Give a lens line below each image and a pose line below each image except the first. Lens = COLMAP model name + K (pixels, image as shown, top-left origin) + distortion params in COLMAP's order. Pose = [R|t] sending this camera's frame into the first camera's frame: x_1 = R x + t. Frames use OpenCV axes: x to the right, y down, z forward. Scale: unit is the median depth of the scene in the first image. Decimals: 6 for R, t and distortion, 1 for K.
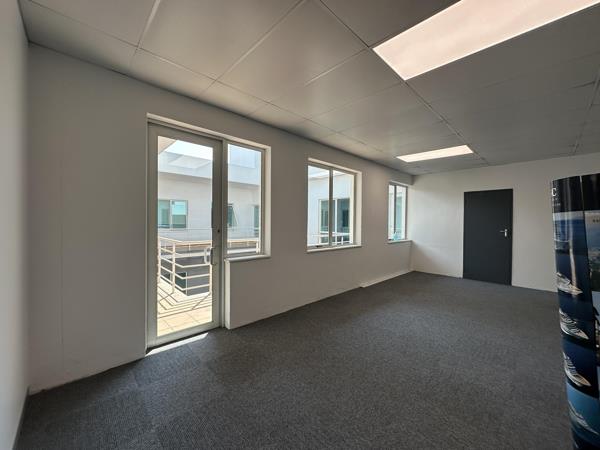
lens RADIAL K [[237.8, 0, 299.4], [0, 237.8, 223.4], [0, 0, 1]] dist [0.003039, -0.000865]
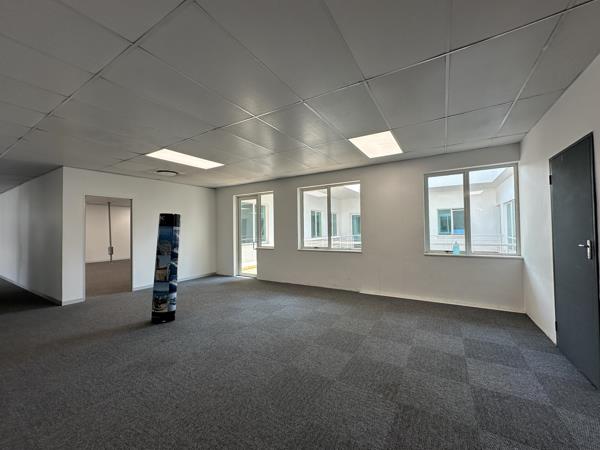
lens RADIAL K [[237.8, 0, 301.5], [0, 237.8, 225.2], [0, 0, 1]] dist [0.003039, -0.000865]
pose [[0.267115, -0.031642, -0.963145, 1.254565], [0.014346, 0.999481, -0.028857, 0.006083], [0.963558, -0.006109, 0.267430, 0.505934]]
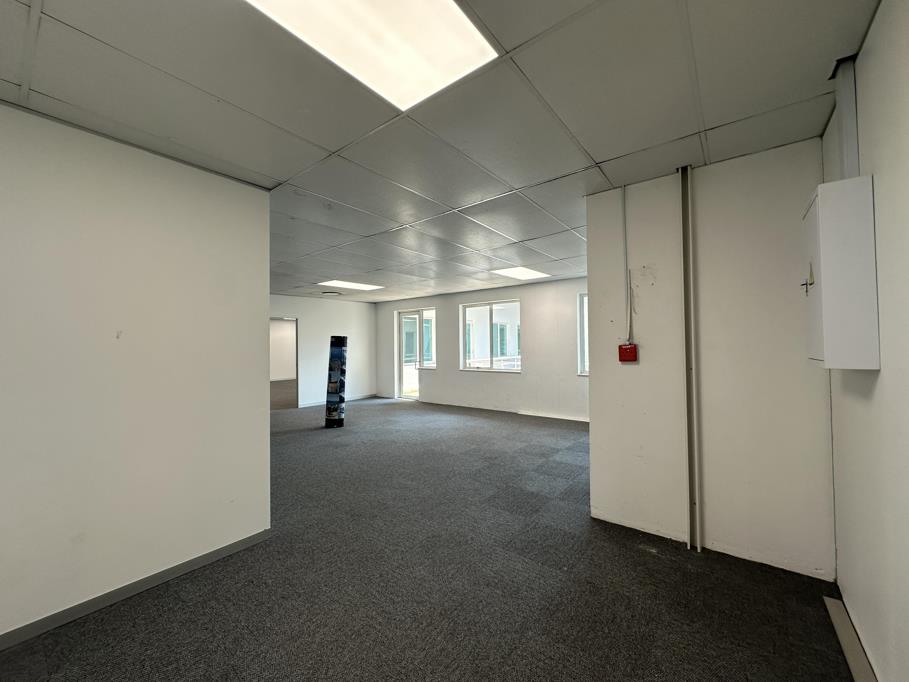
lens RADIAL K [[360.2, 0, 458.1], [0, 360.2, 340.1], [0, 0, 1]] dist [0.003039, -0.000865]
pose [[0.154991, -0.026052, -0.987572, 1.829846], [0.010206, 0.999641, -0.024769, -0.005138], [0.987863, -0.006240, 0.155201, 0.535594]]
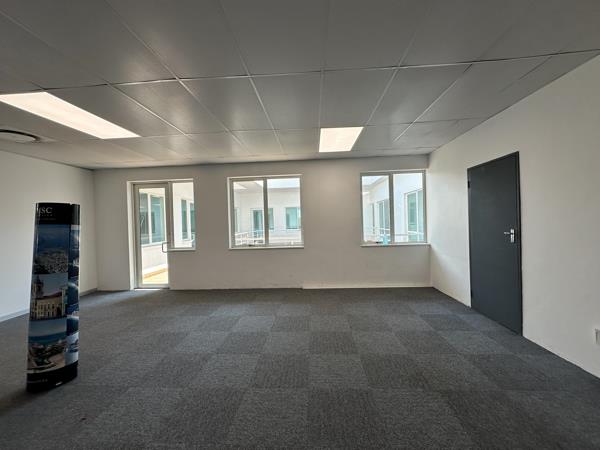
lens RADIAL K [[237.8, 0, 300.8], [0, 237.8, 224.0], [0, 0, 1]] dist [0.003039, -0.000865]
pose [[0.683521, -0.024885, -0.729506, 1.051741], [0.034938, 0.999389, -0.001356, -0.002405], [0.729094, -0.024561, 0.683973, 0.320203]]
